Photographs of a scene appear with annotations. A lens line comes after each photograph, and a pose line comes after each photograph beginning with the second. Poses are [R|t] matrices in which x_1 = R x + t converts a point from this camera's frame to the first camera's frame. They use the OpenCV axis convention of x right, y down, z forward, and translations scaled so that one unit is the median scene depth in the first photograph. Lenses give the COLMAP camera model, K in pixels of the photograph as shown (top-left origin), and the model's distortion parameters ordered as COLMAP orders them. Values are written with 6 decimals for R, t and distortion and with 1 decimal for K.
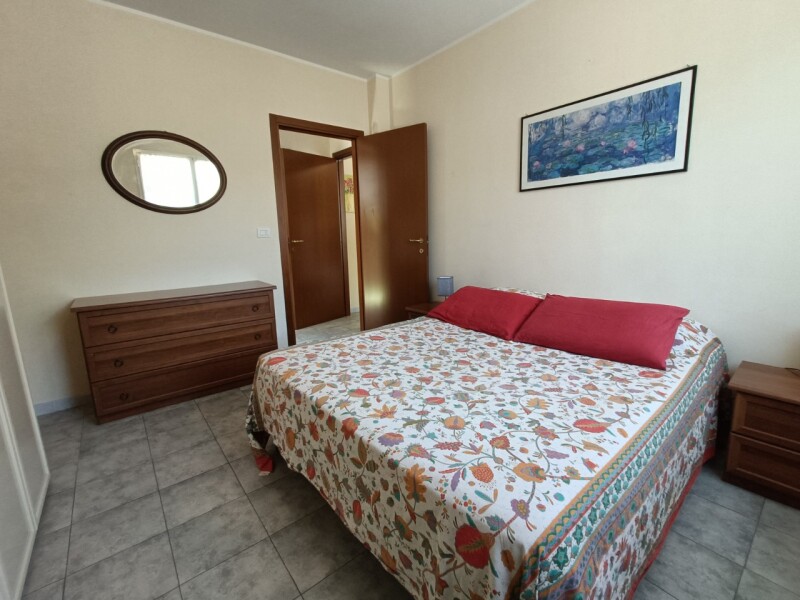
lens RADIAL K [[357.4, 0, 402.3], [0, 357.4, 302.4], [0, 0, 1]] dist [0.003126, 0.000034]
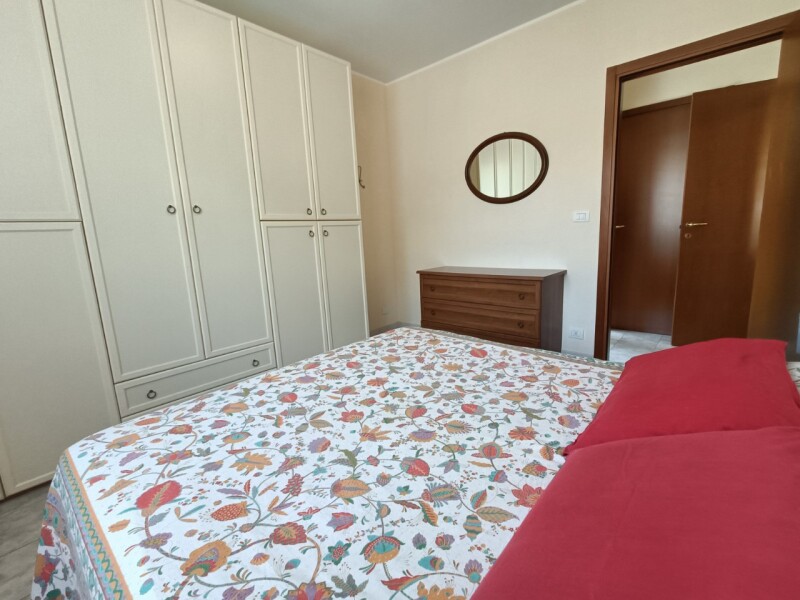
lens RADIAL K [[357.4, 0, 405.0], [0, 357.4, 293.1], [0, 0, 1]] dist [0.003126, 0.000034]
pose [[0.162007, 0.177754, -0.970648, 0.811904], [-0.149950, 0.976654, 0.153826, -0.158349], [0.975330, 0.120628, 0.184879, 0.854384]]
